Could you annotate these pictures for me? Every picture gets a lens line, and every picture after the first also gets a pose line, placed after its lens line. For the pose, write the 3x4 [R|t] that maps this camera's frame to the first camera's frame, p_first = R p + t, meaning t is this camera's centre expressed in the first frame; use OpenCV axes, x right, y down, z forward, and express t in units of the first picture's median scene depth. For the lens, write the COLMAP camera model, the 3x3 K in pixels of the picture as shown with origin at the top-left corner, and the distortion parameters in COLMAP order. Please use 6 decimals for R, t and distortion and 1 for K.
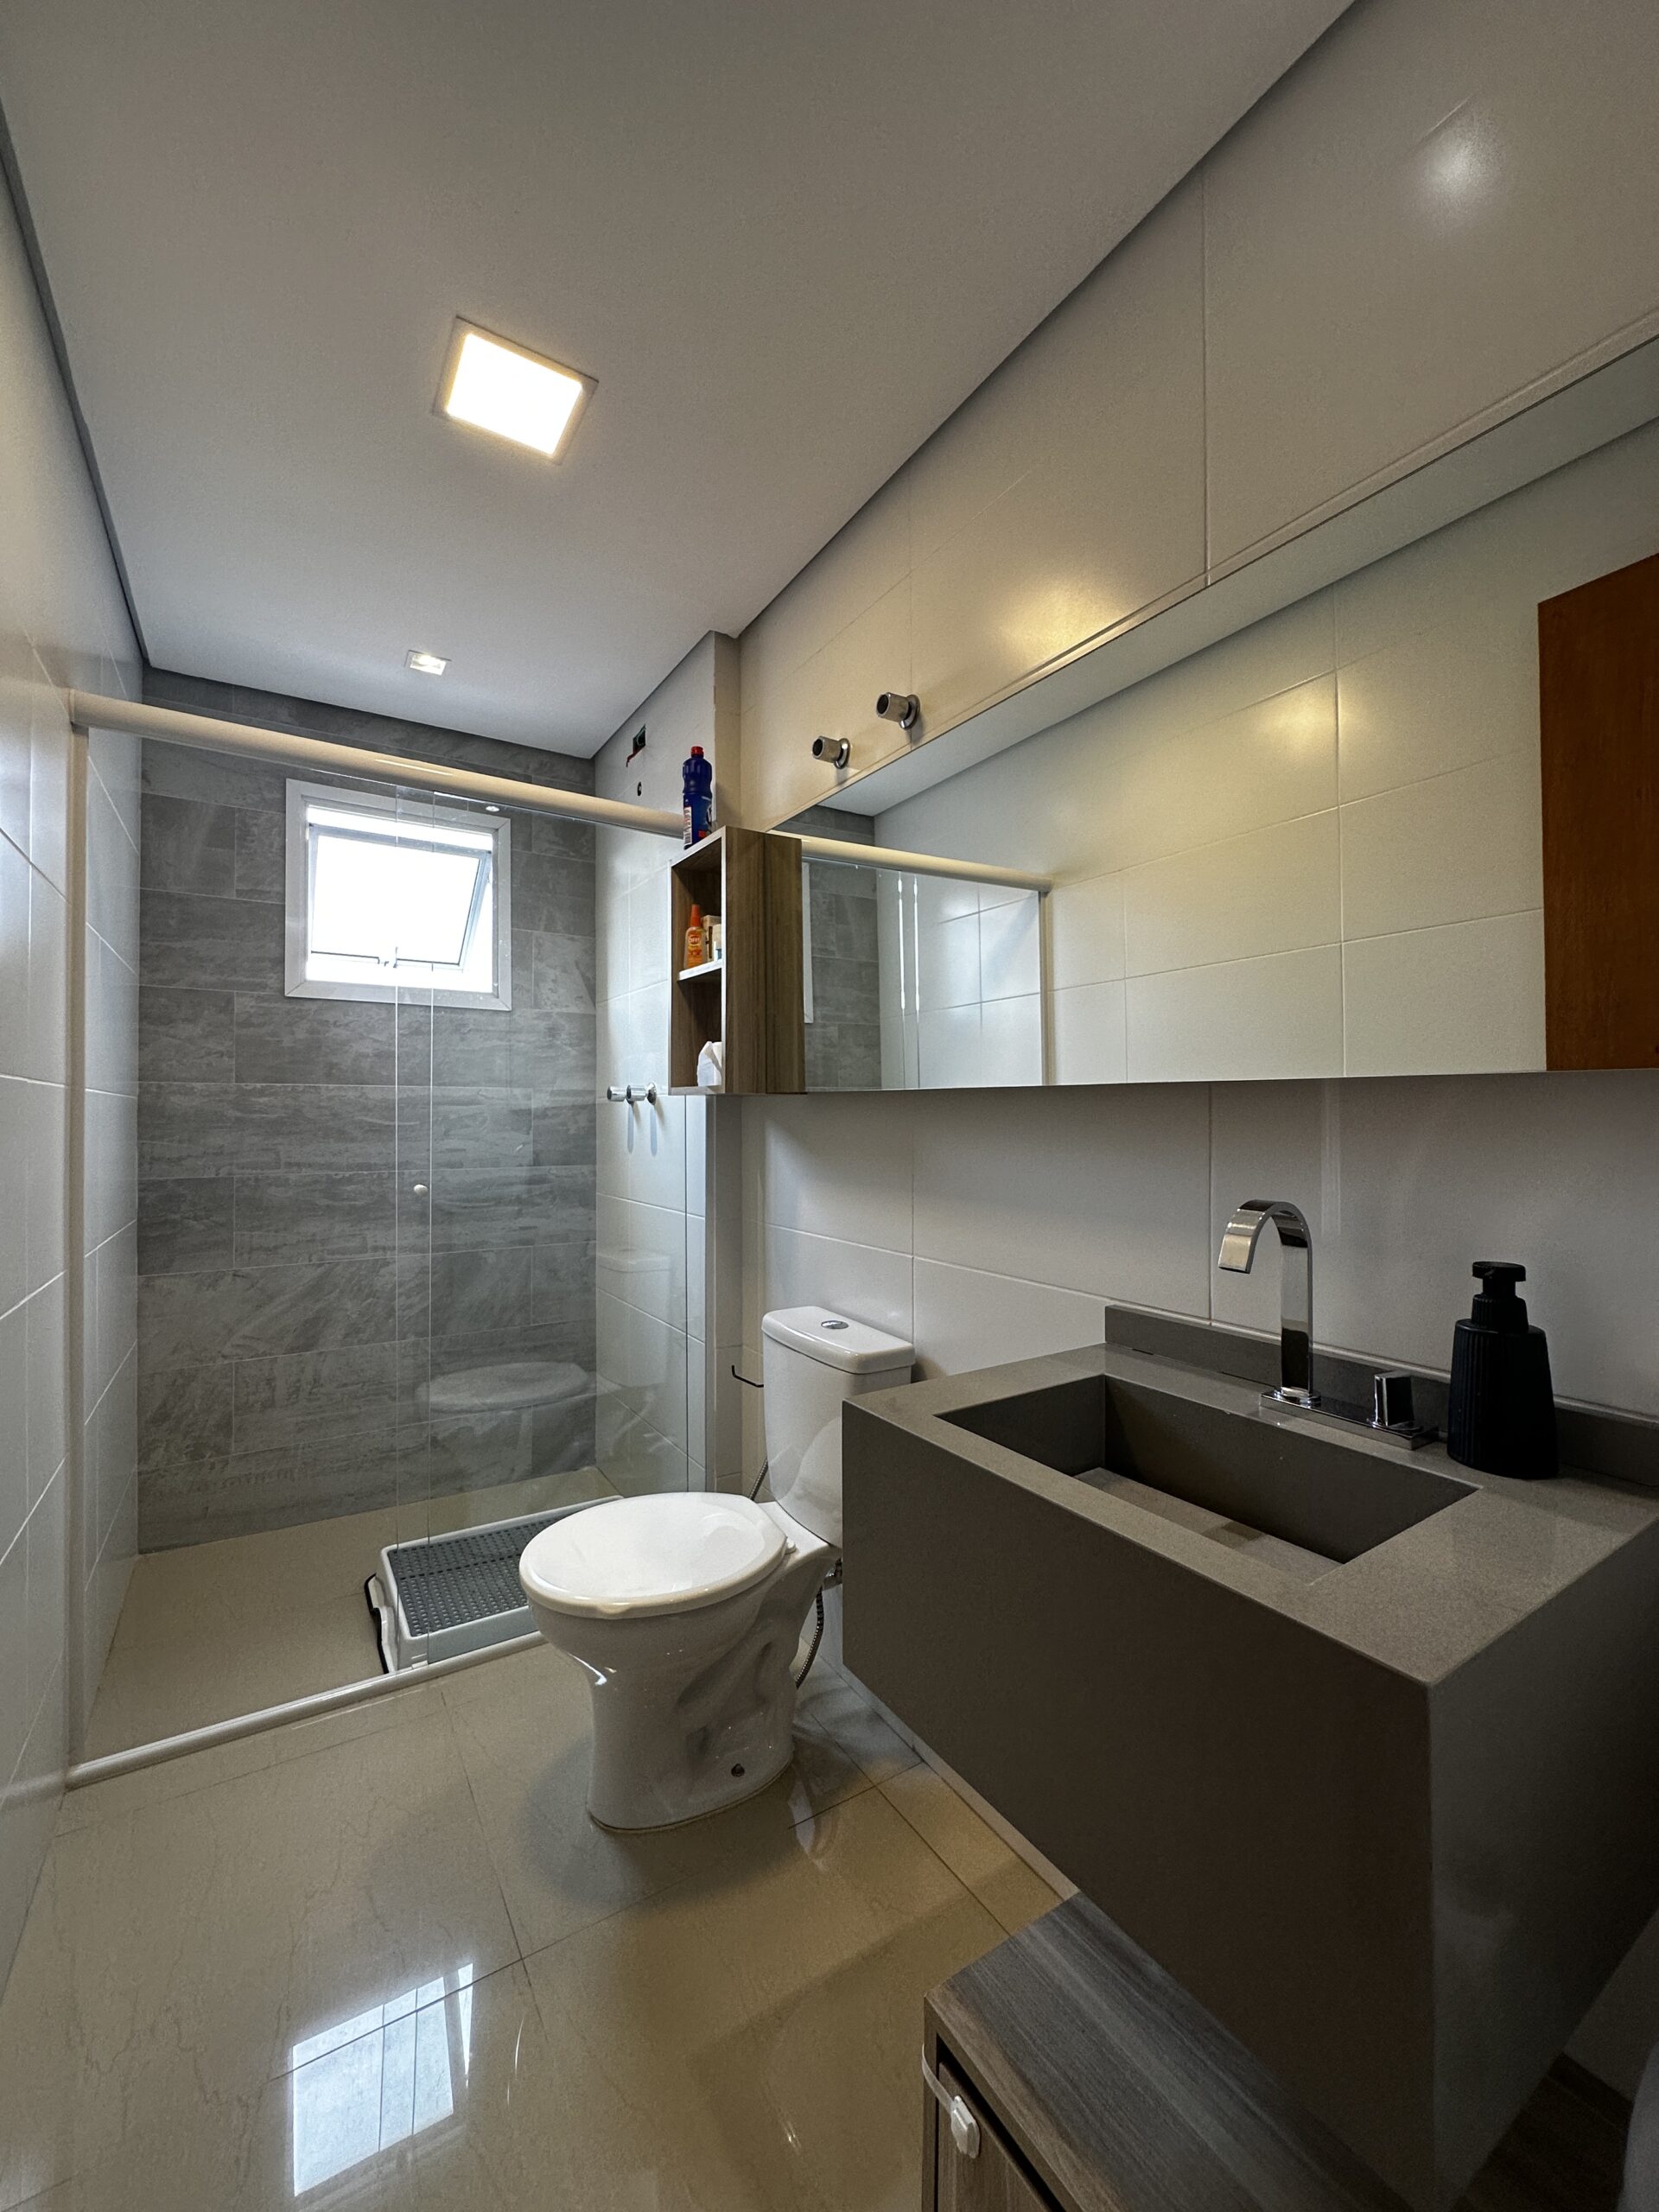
lens RADIAL K [[882.0, 0, 831.1], [0, 882.0, 1107.5], [0, 0, 1]] dist [-0.003497, 0.000474]
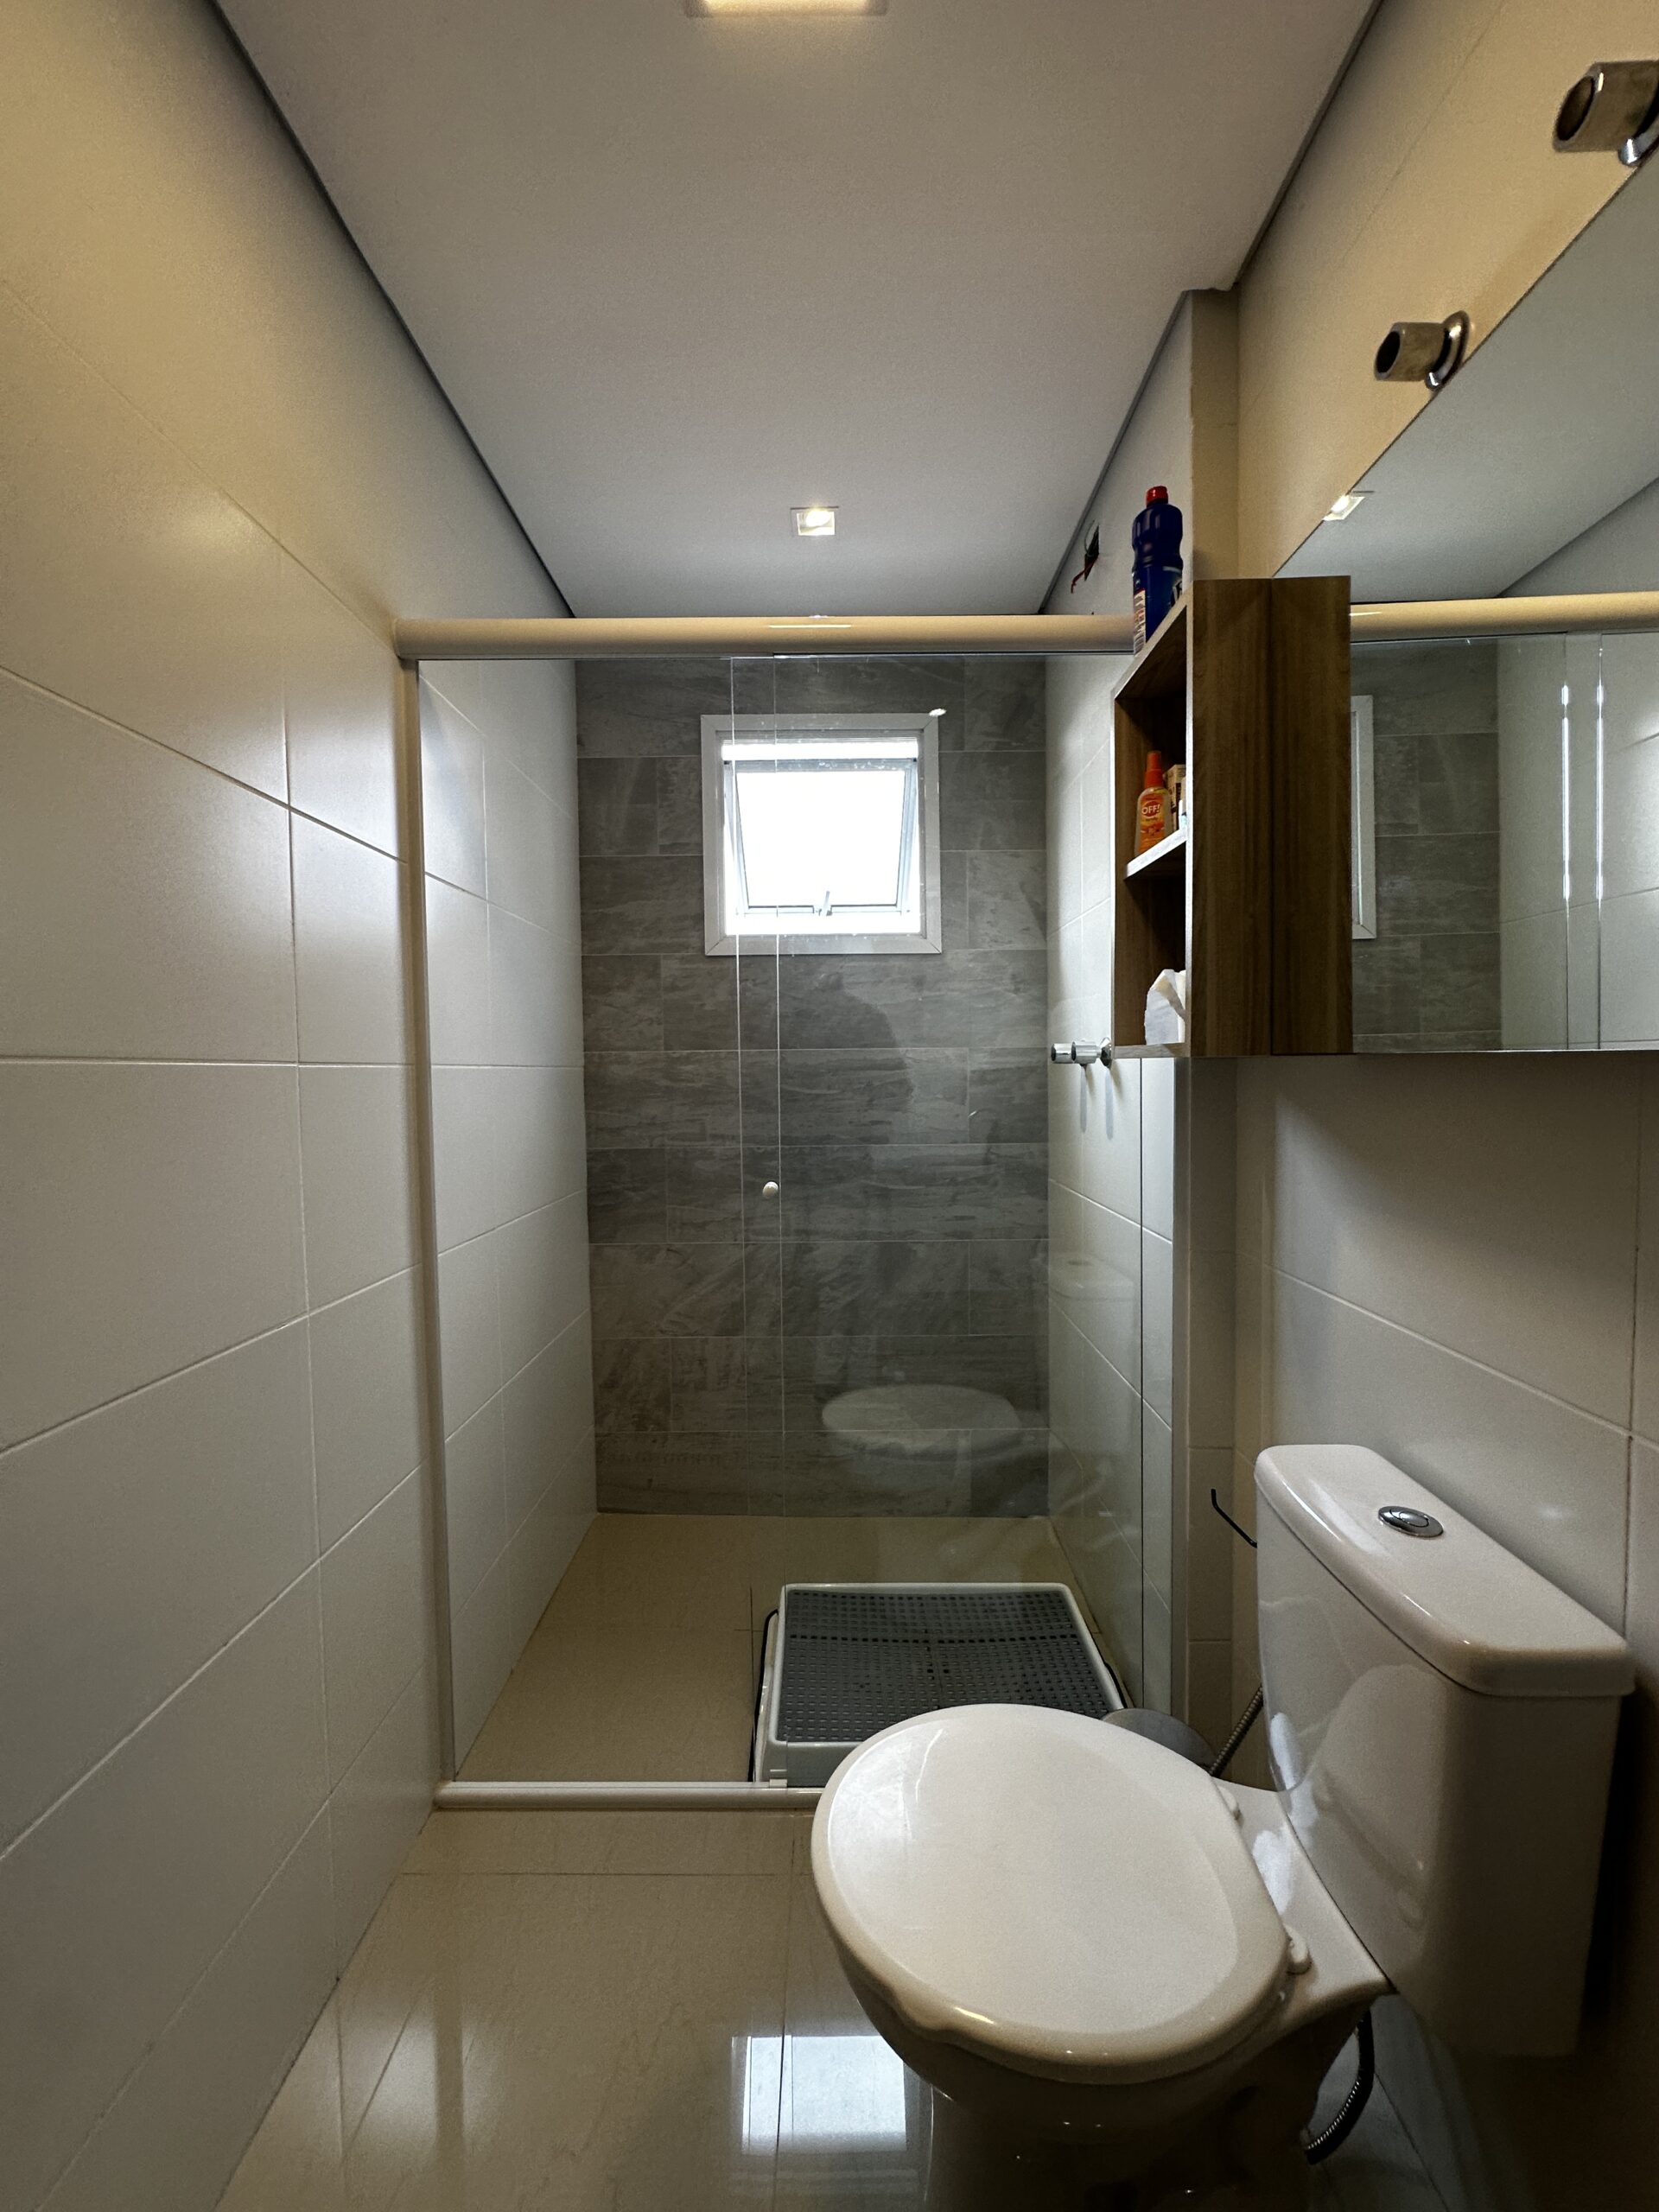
lens RADIAL K [[882.0, 0, 831.1], [0, 882.0, 1107.5], [0, 0, 1]] dist [-0.003497, 0.000474]
pose [[0.838620, 0.014057, -0.544535, -0.002286], [0.017105, 0.998494, 0.052120, -0.012784], [0.544448, -0.053023, 0.837117, 0.288400]]
